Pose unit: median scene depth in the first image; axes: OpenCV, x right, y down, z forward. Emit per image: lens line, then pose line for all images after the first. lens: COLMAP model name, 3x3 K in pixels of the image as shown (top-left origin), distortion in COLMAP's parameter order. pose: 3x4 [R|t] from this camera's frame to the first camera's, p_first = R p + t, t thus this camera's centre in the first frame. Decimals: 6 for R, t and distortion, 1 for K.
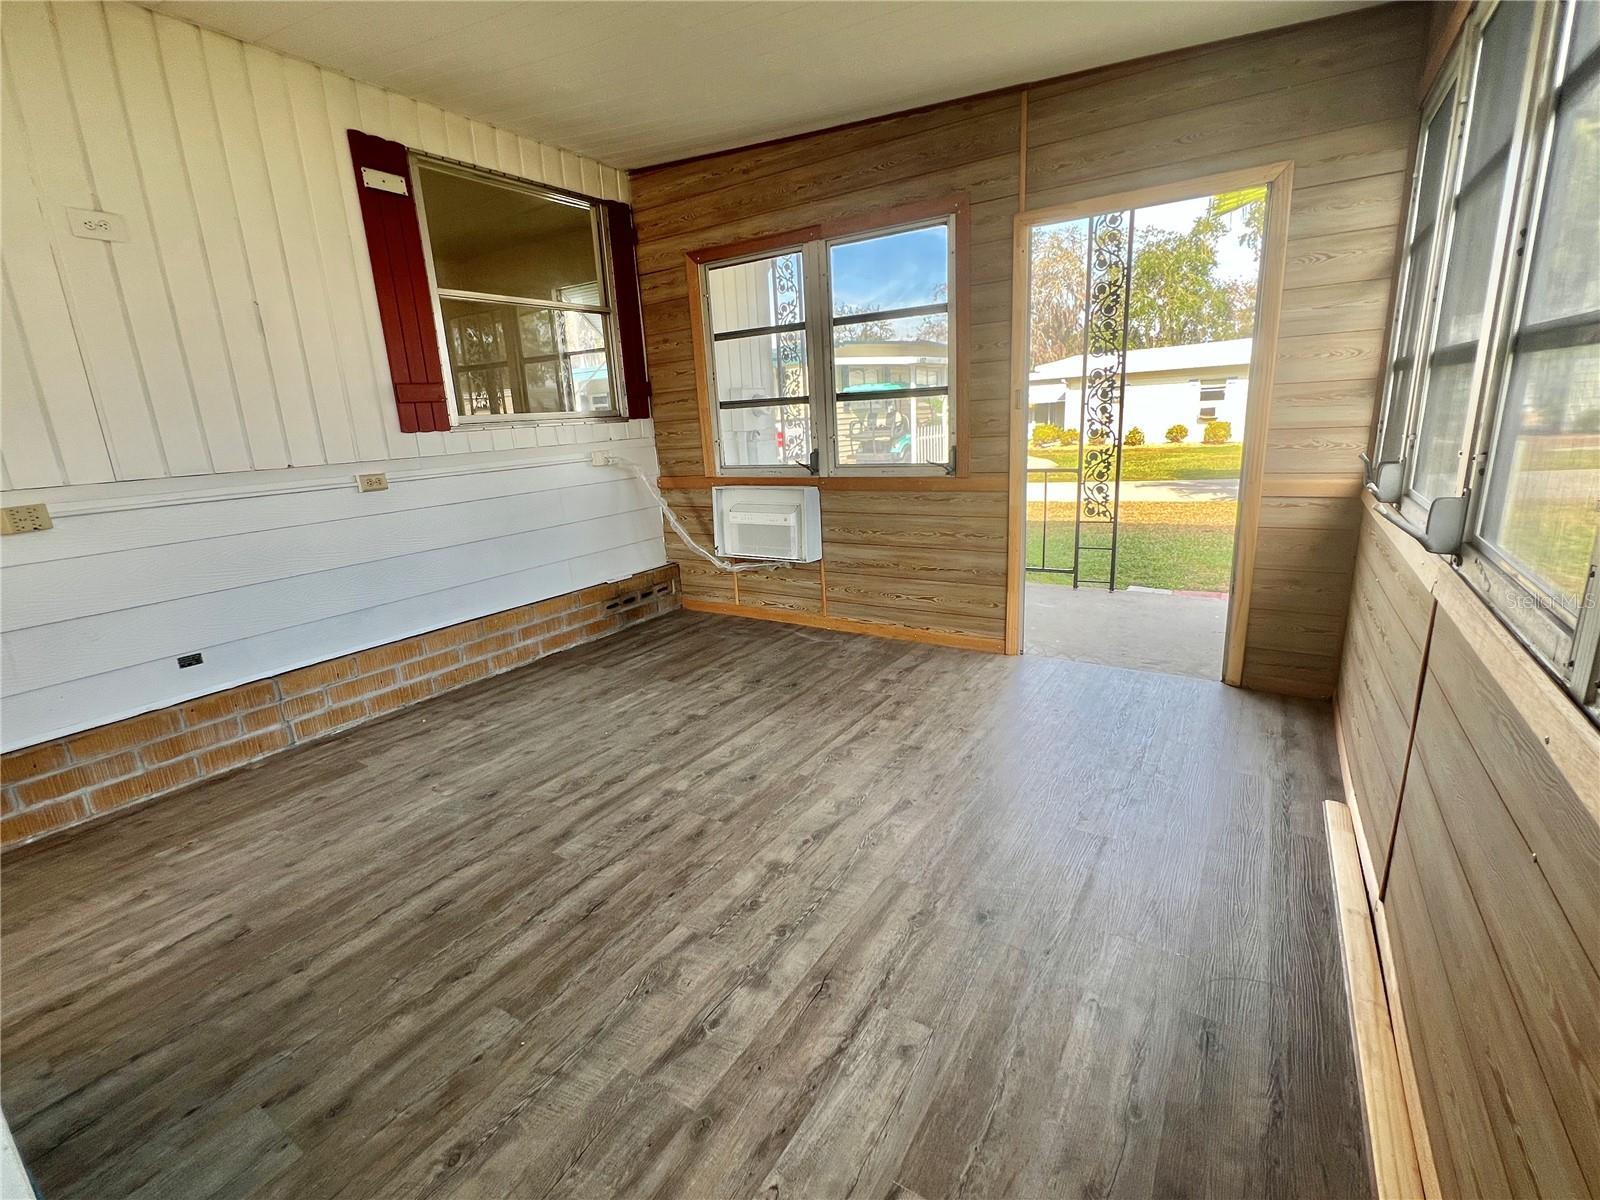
lens RADIAL K [[745.5, 0, 800.0], [0, 745.5, 600.0], [0, 0, 1]] dist [-0.001792, -0.000211]
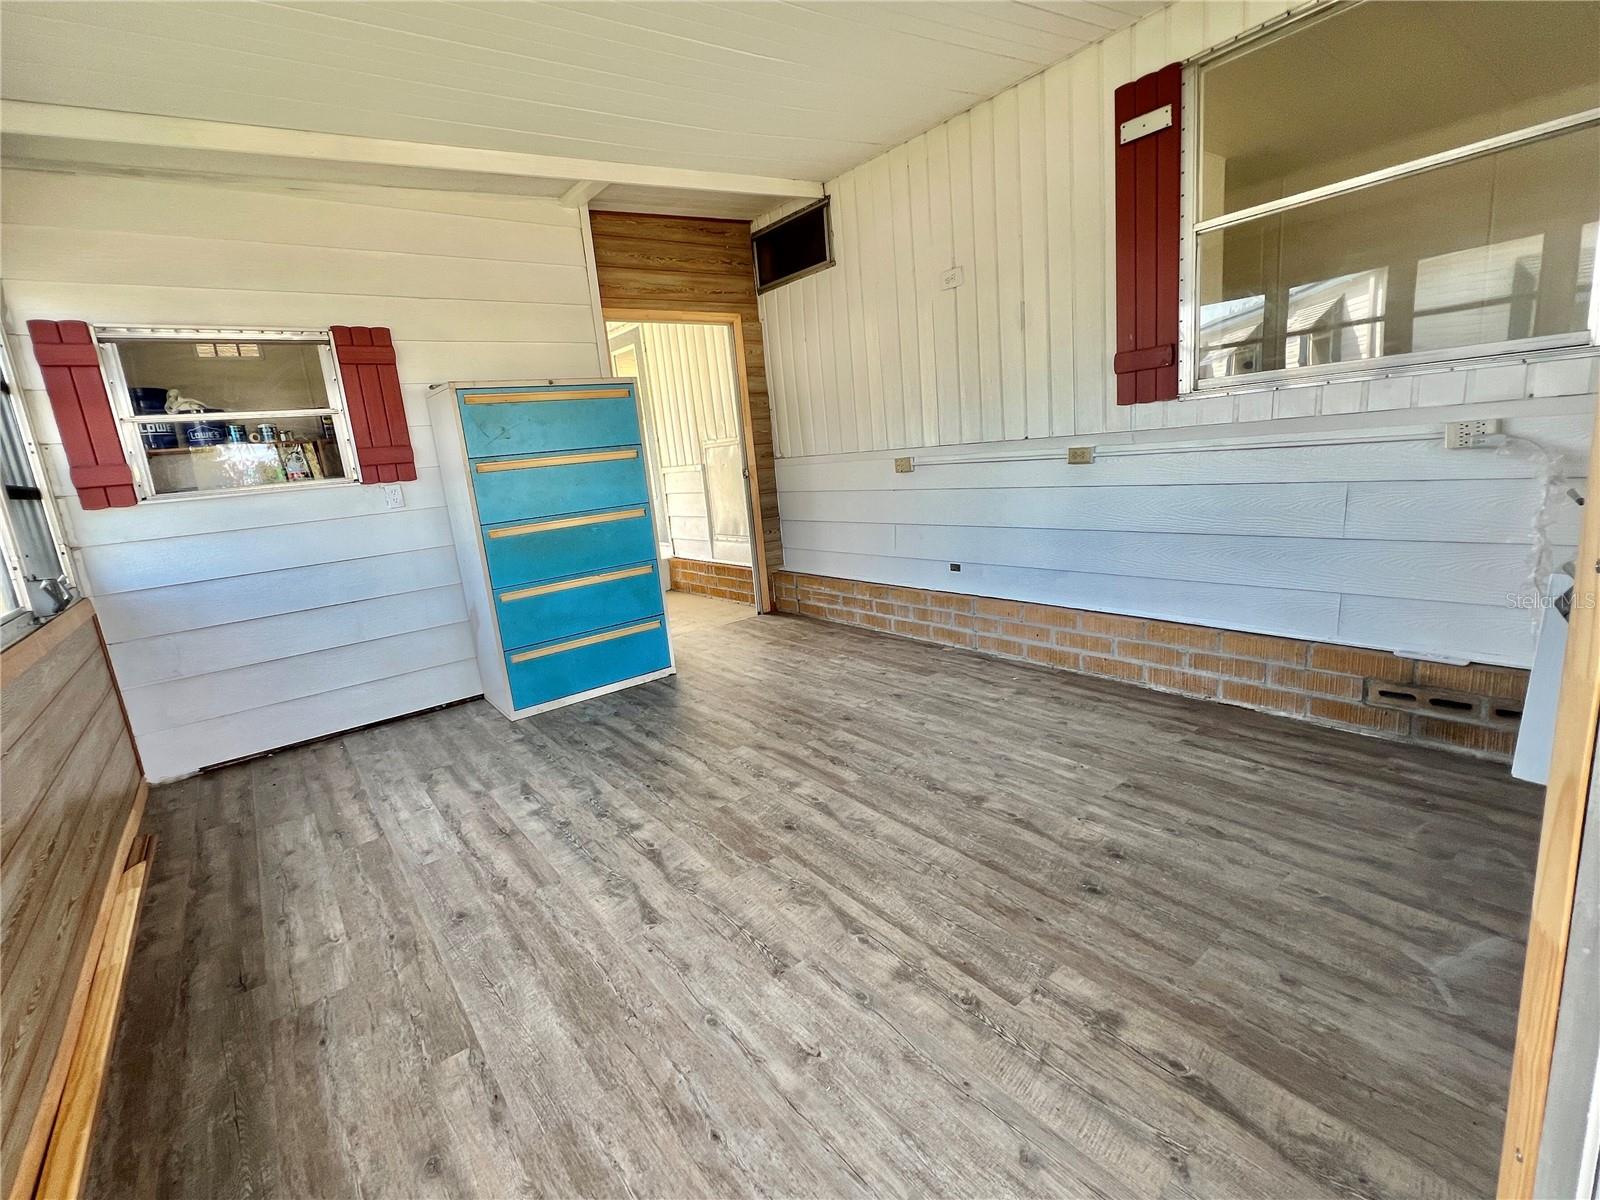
lens RADIAL K [[745.5, 0, 800.0], [0, 745.5, 600.0], [0, 0, 1]] dist [-0.001792, -0.000211]
pose [[-0.354132, 0.270027, -0.895363, 0.569873], [-0.118517, 0.936730, 0.329378, -0.275319], [0.927655, 0.222759, -0.299724, 1.031541]]
